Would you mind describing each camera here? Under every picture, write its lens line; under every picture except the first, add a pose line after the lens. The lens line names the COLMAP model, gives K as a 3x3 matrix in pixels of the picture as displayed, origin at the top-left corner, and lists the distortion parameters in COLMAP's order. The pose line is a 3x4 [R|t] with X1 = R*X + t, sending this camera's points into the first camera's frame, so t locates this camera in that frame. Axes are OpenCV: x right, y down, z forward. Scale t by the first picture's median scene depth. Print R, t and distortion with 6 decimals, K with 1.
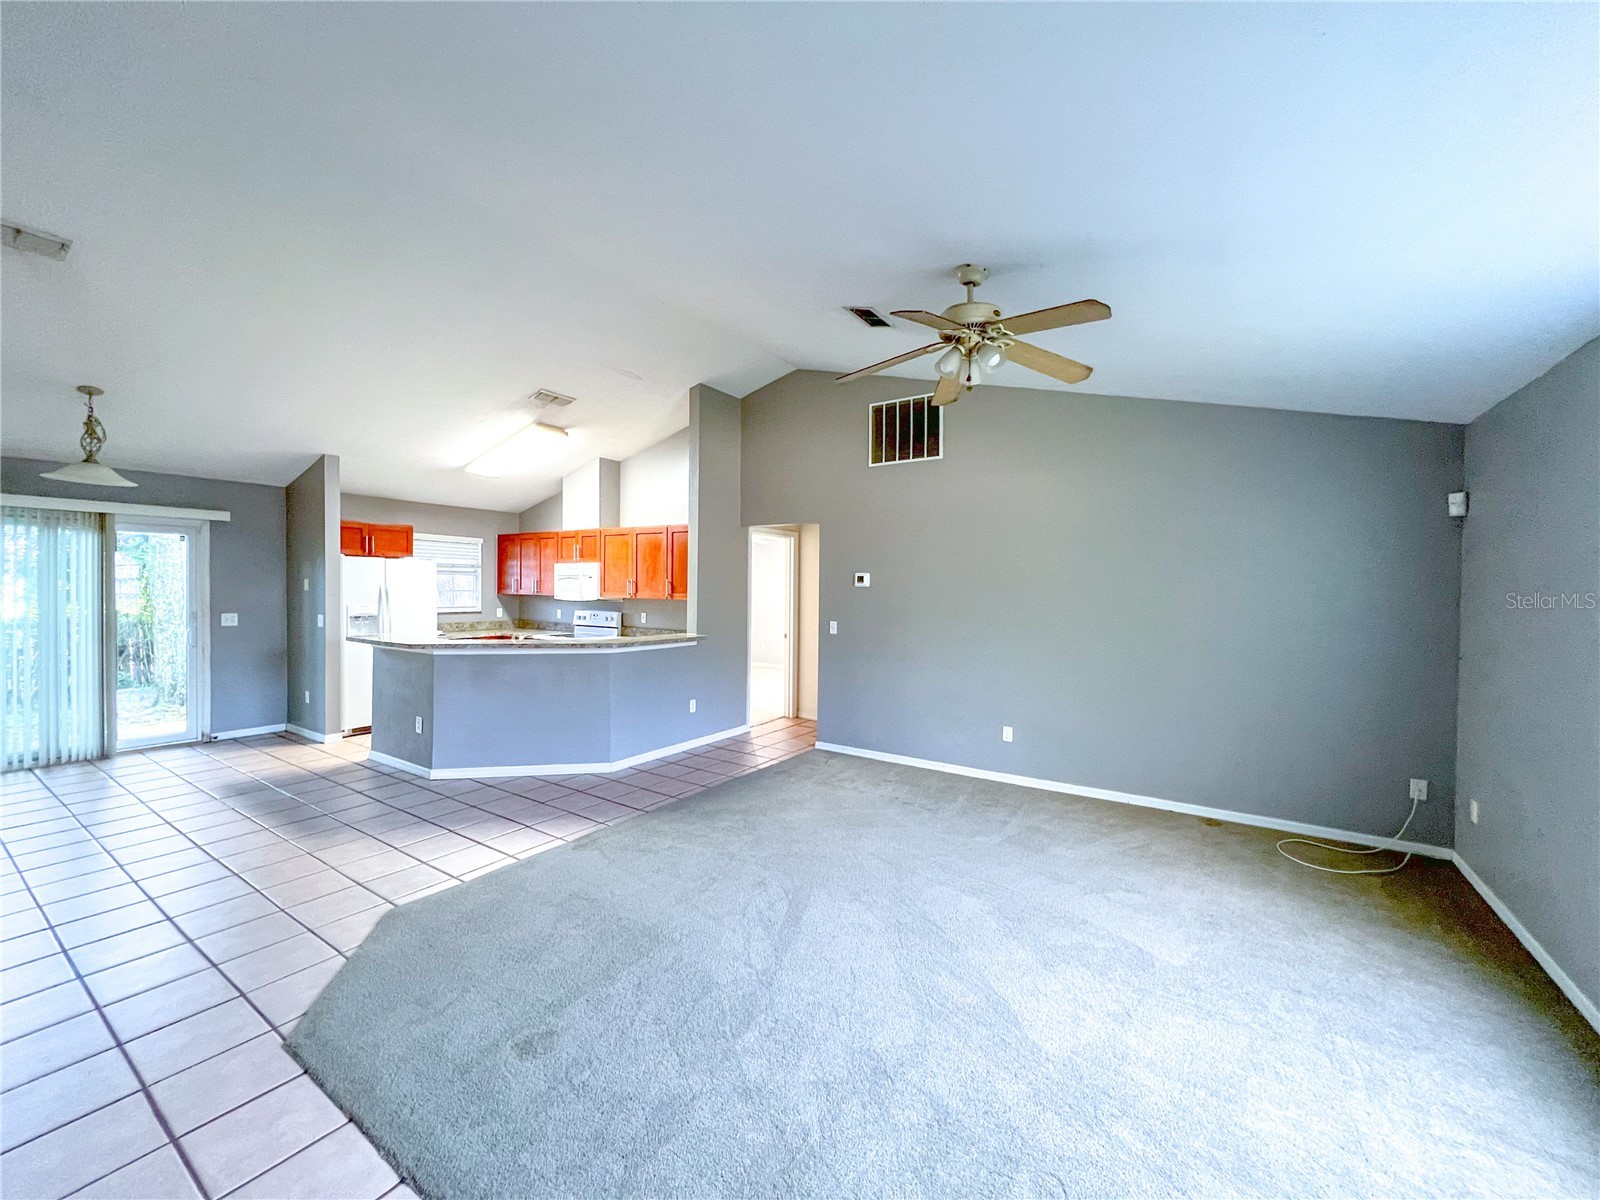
lens RADIAL K [[639.8, 0, 800.0], [0, 639.8, 600.0], [0, 0, 1]] dist [-0.000463, 0.000042]
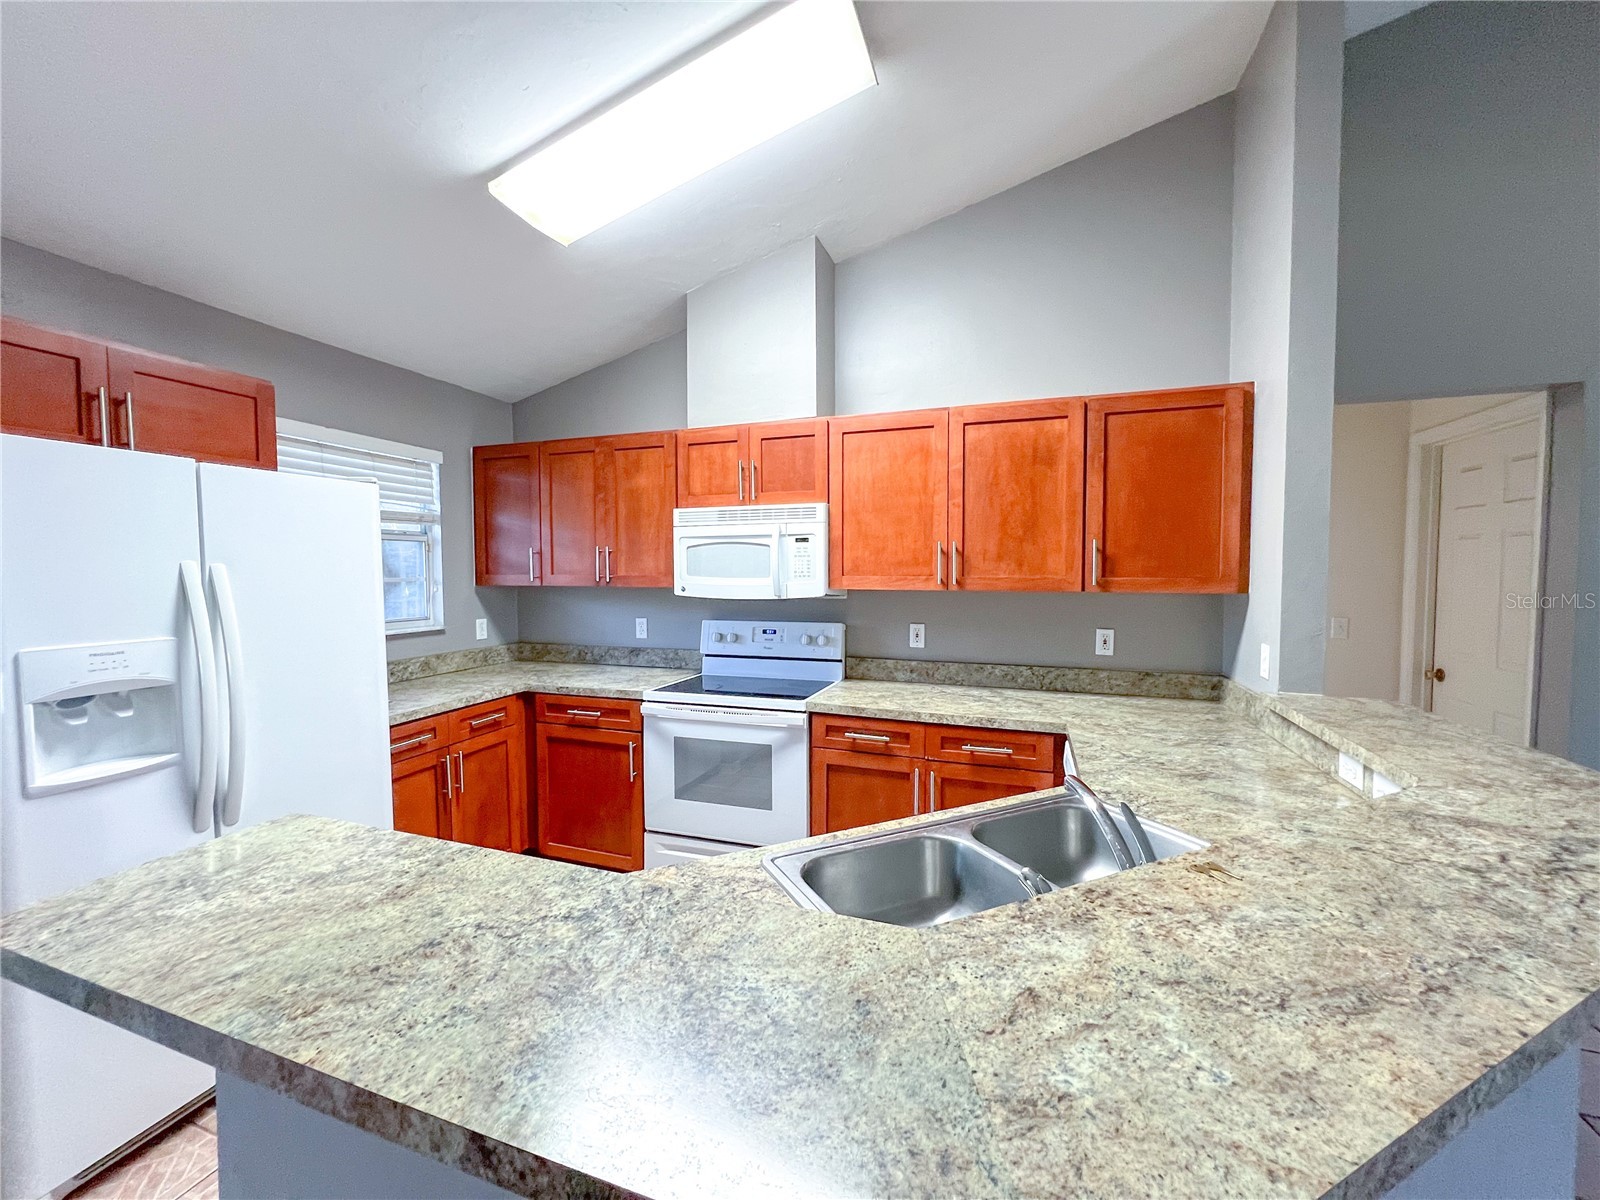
lens RADIAL K [[639.8, 0, 800.0], [0, 639.8, 600.0], [0, 0, 1]] dist [-0.000463, 0.000042]
pose [[0.968969, -0.025489, 0.245866, -0.418783], [0.018350, 0.999342, 0.031283, -0.010608], [-0.246501, -0.025801, 0.968799, 0.603682]]
